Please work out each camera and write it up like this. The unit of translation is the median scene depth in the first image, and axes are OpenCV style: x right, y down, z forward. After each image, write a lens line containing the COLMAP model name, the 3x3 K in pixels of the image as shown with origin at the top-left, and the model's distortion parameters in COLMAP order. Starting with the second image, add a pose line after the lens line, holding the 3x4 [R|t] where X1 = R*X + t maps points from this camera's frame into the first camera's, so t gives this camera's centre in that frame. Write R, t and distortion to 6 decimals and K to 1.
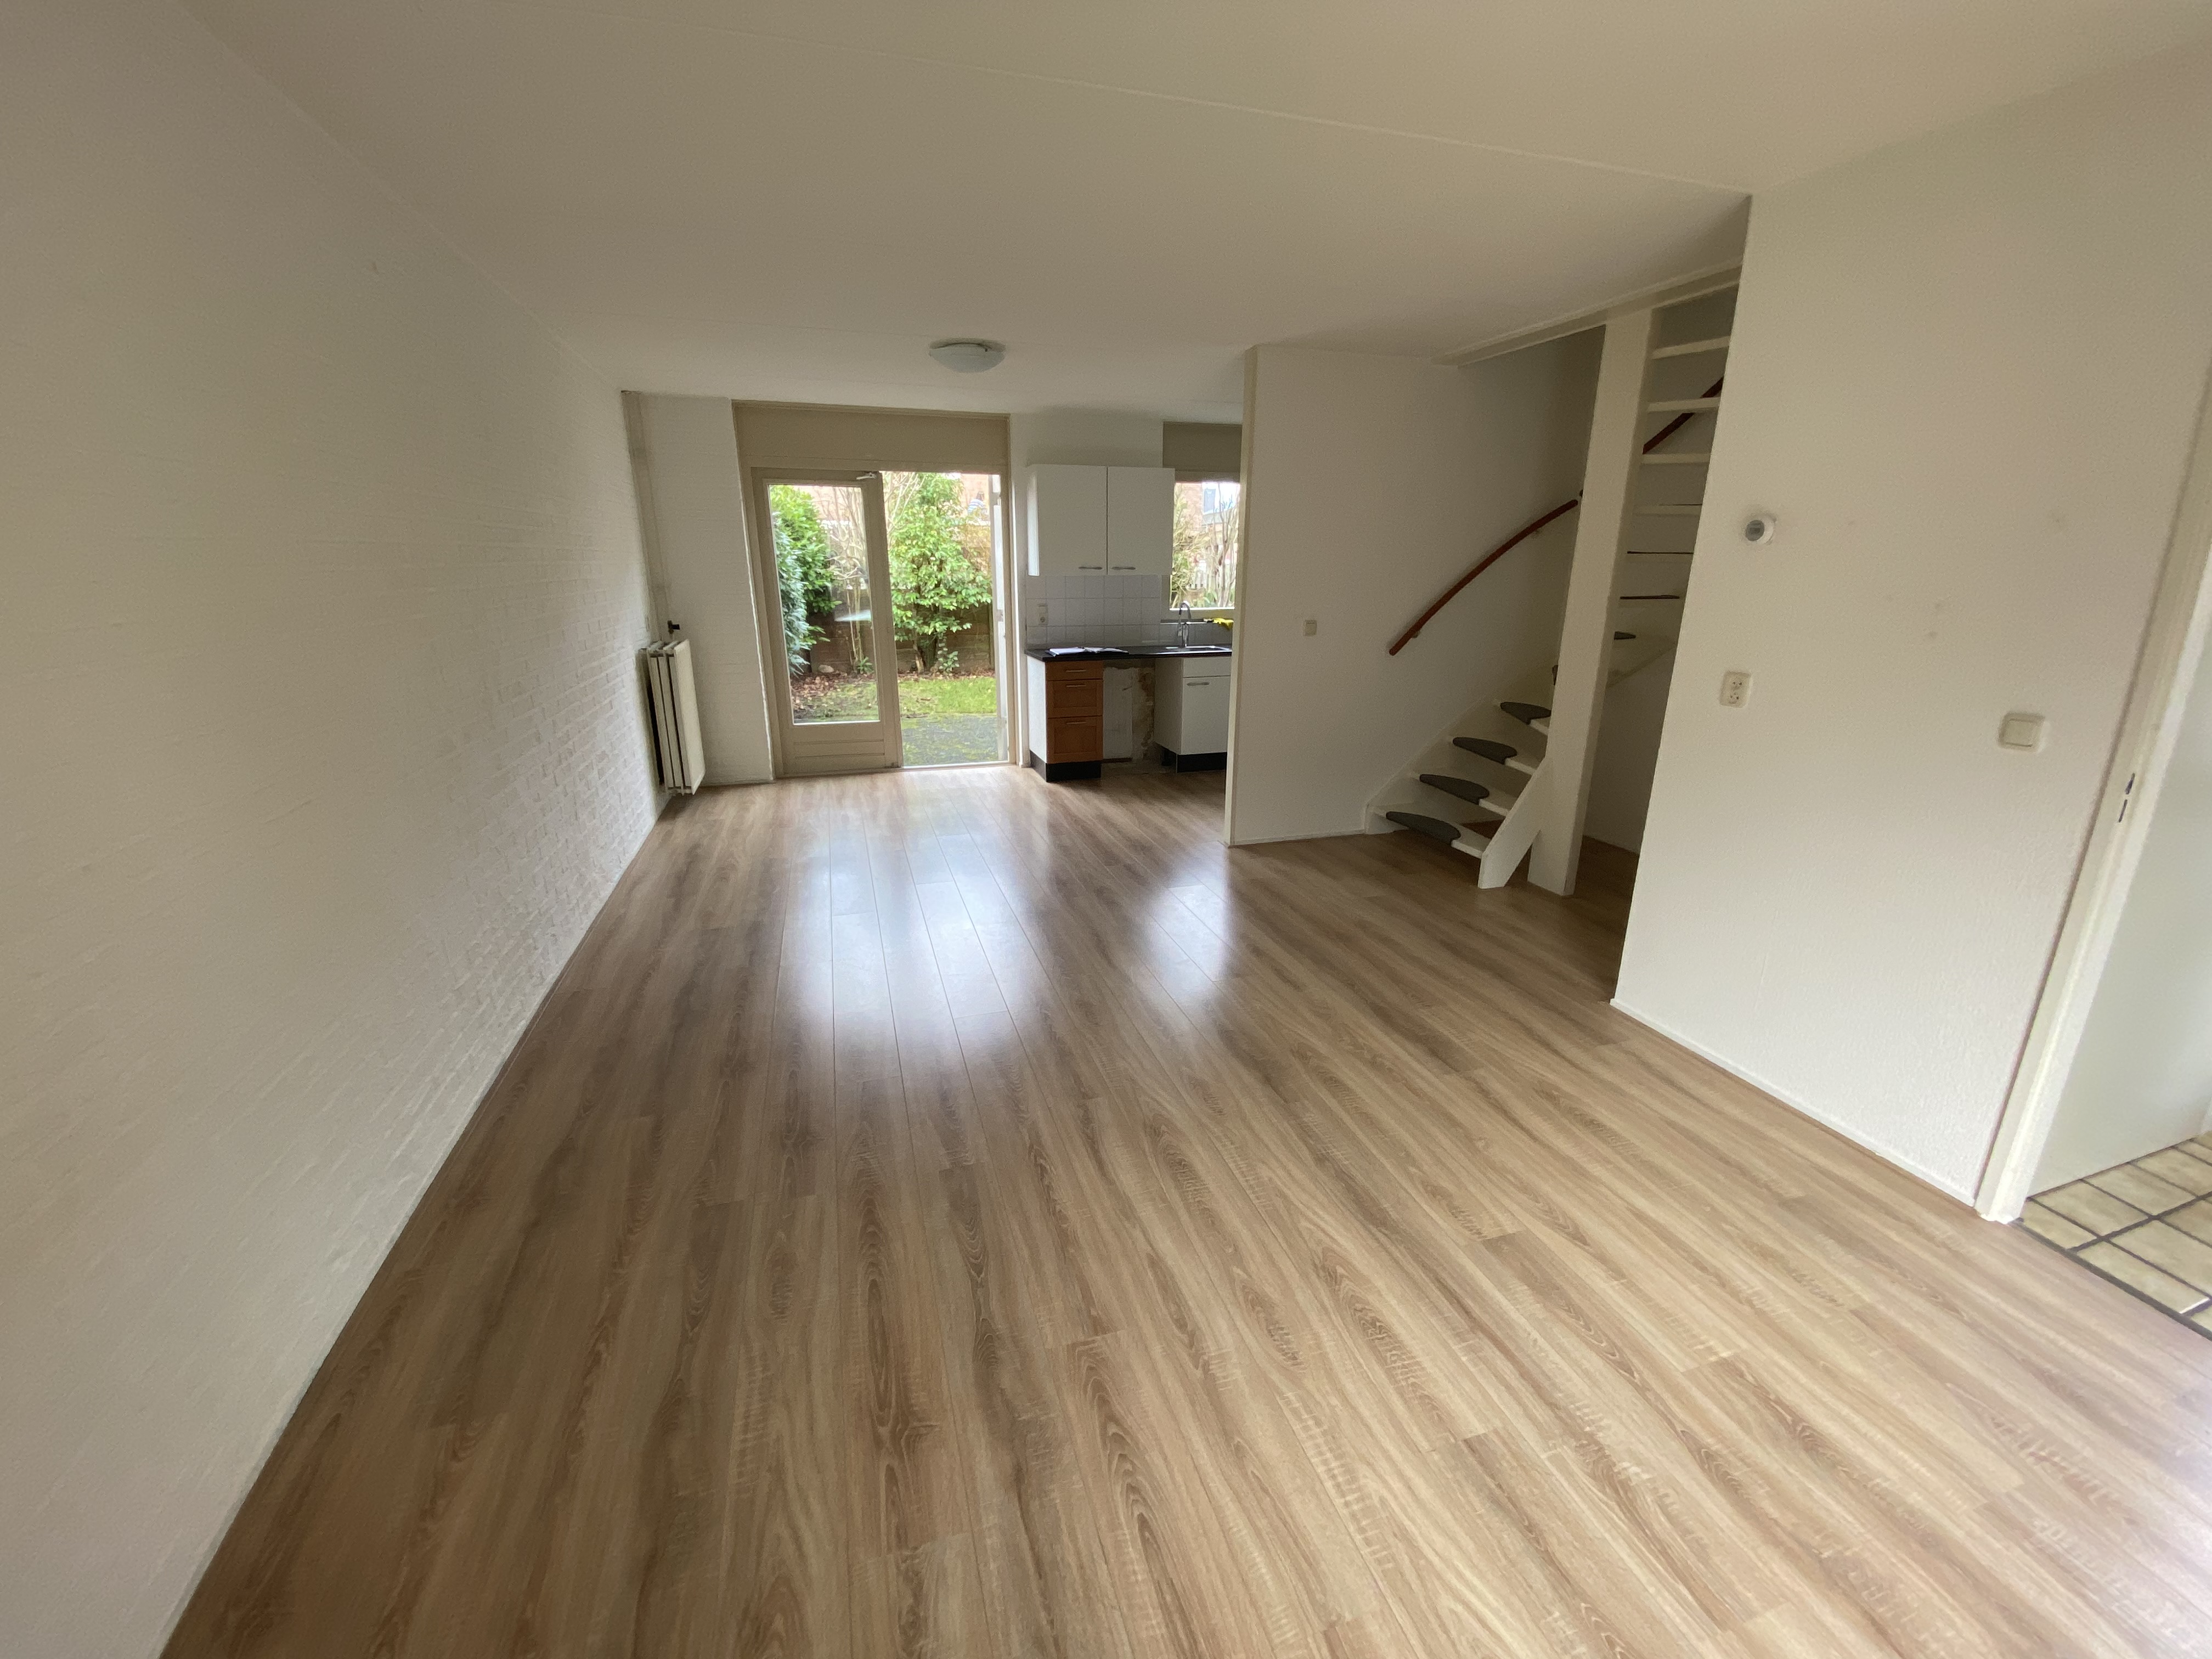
lens RADIAL K [[894.3, 0, 1106.4], [0, 894.3, 835.3], [0, 0, 1]] dist [0.002346, -0.013645]
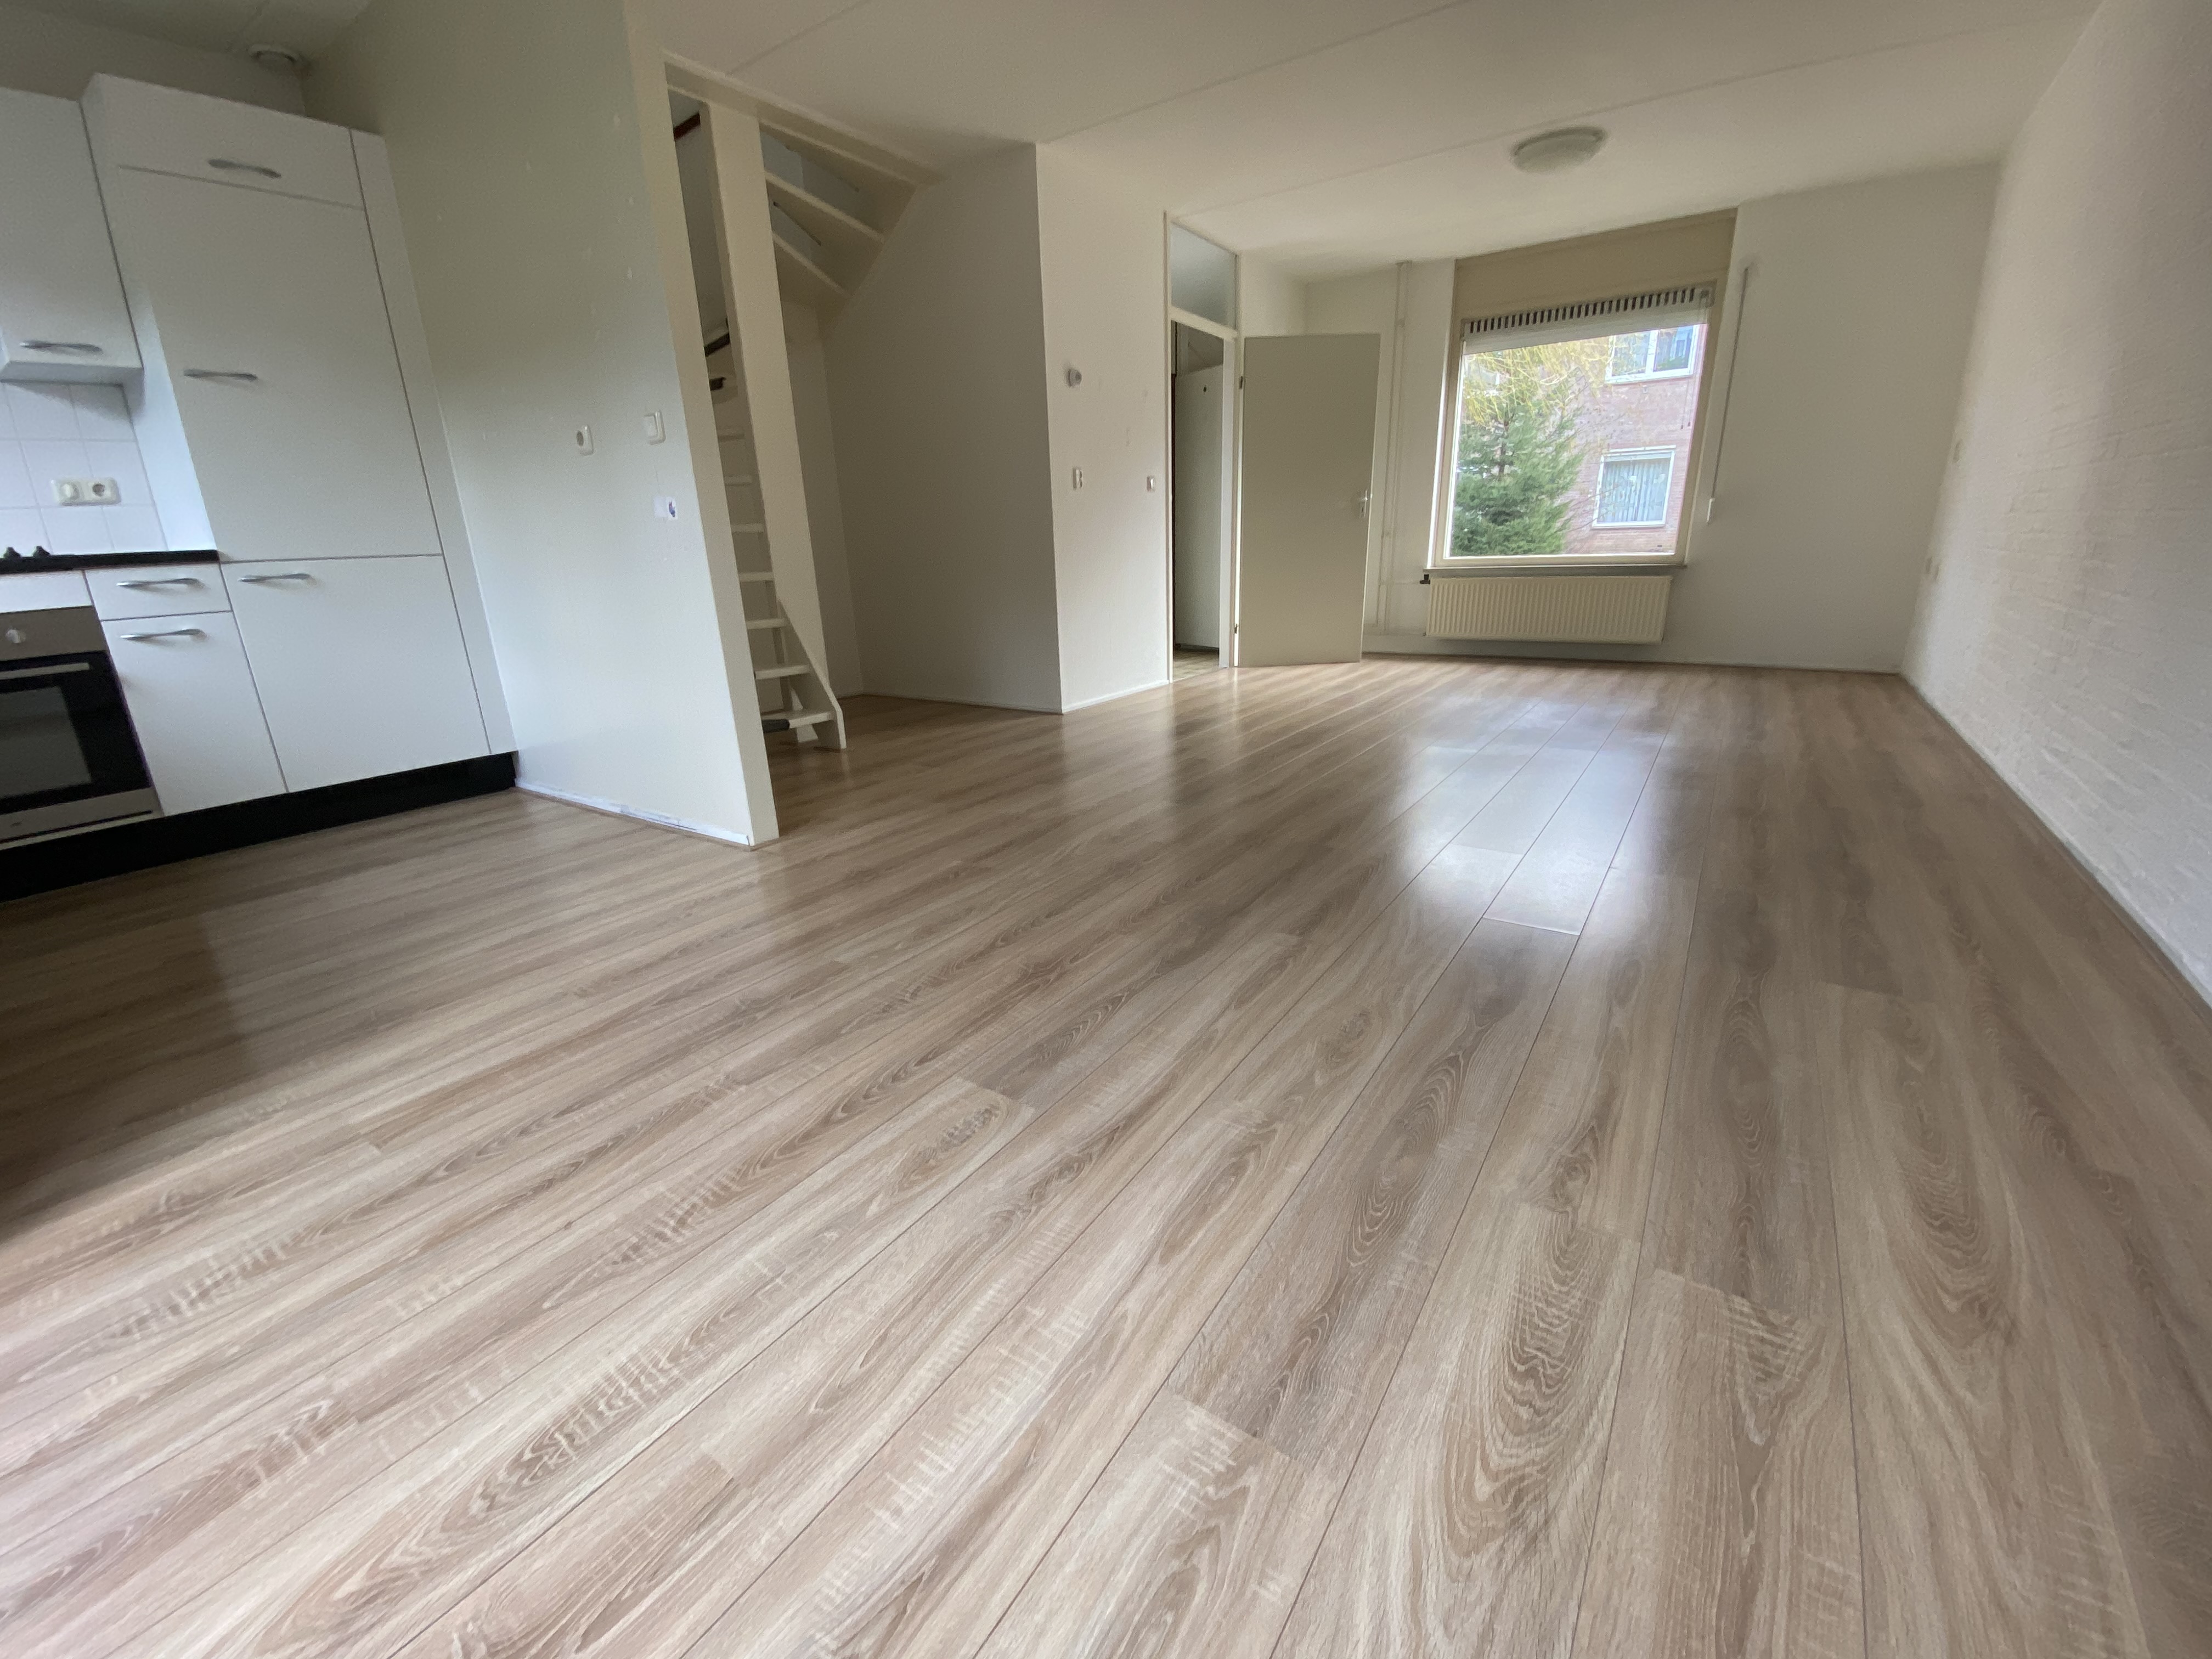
lens RADIAL K [[894.3, 0, 1106.4], [0, 894.3, 835.3], [0, 0, 1]] dist [0.002346, -0.013645]
pose [[-0.622098, -0.222291, 0.750720, -0.522079], [0.258160, 0.846985, 0.464725, -0.252392], [-0.739153, 0.482910, -0.469522, 1.450386]]
